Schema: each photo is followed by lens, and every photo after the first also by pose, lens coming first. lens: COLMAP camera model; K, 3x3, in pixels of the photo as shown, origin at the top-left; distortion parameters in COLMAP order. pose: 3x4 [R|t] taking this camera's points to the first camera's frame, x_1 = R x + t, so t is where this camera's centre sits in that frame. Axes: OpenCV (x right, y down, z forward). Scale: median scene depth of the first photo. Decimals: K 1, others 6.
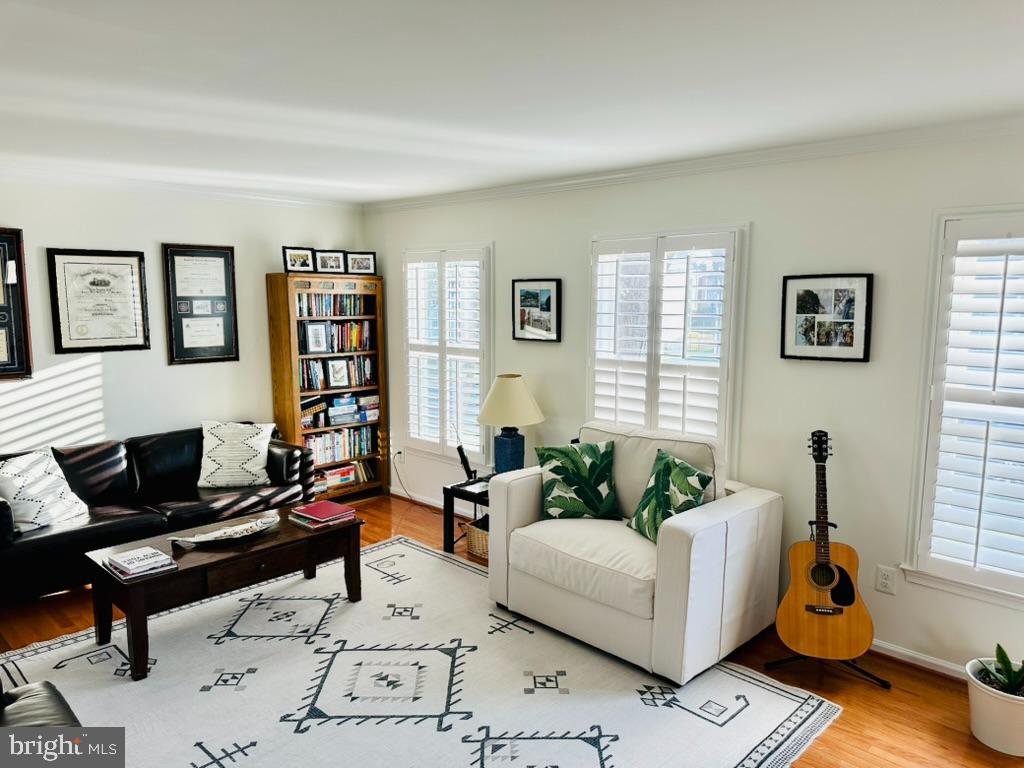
lens RADIAL K [[715.6, 0, 517.2], [0, 715.6, 386.0], [0, 0, 1]] dist [0.144898, -0.226649]
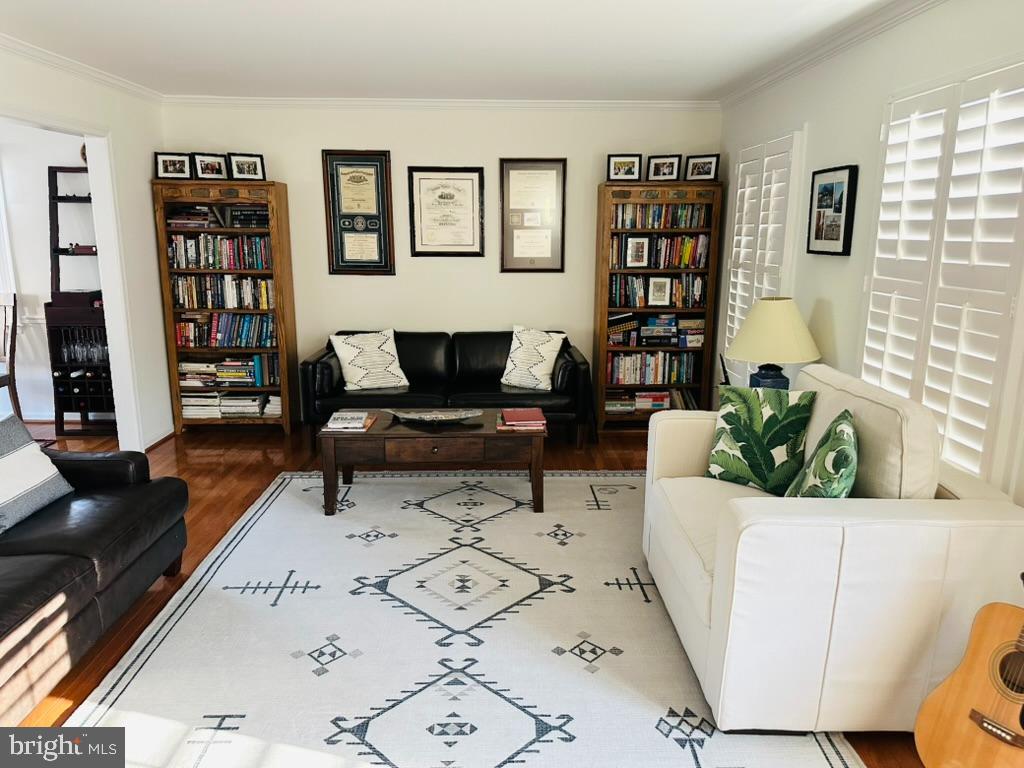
lens RADIAL K [[715.6, 0, 517.2], [0, 715.6, 386.0], [0, 0, 1]] dist [0.144898, -0.226649]
pose [[0.712826, 0.148407, -0.685459, 0.337467], [-0.090331, 0.988642, 0.120111, 0.009618], [0.695499, -0.023700, 0.718136, 0.236509]]
